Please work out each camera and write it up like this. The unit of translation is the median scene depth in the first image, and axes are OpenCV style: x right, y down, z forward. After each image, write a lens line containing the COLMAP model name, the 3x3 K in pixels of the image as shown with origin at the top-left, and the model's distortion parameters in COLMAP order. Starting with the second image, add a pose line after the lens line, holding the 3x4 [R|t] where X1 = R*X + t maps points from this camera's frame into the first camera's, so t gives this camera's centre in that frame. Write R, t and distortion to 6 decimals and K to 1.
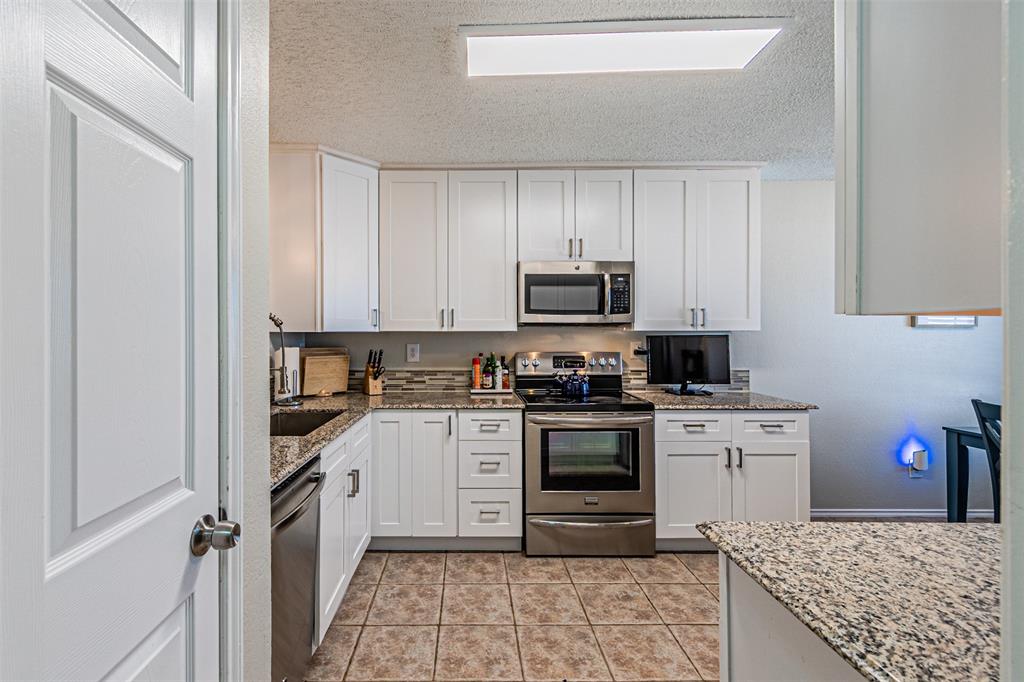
lens RADIAL K [[560.5, 0, 510.7], [0, 560.5, 338.4], [0, 0, 1]] dist [0.004943, 0.000019]
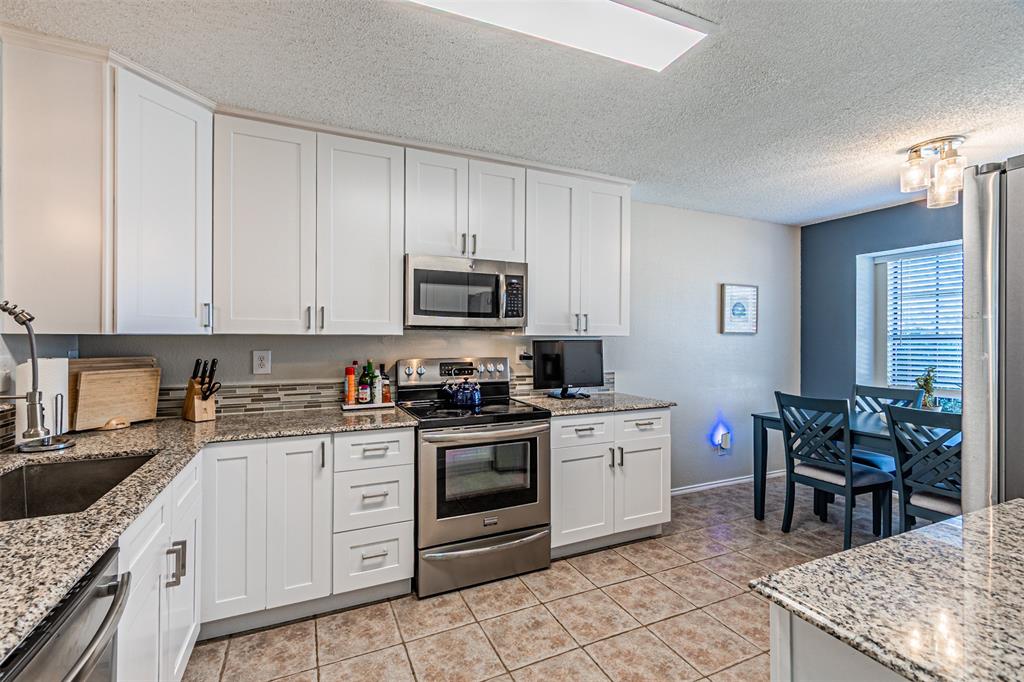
lens RADIAL K [[447.4, 0, 510.1], [0, 447.4, 338.8], [0, 0, 1]] dist [0.002730, -0.000988]
pose [[0.909296, 0.002798, 0.416142, -0.129944], [0.000576, 0.999968, -0.007982, -0.001360], [-0.416151, 0.007498, 0.909265, 0.321370]]
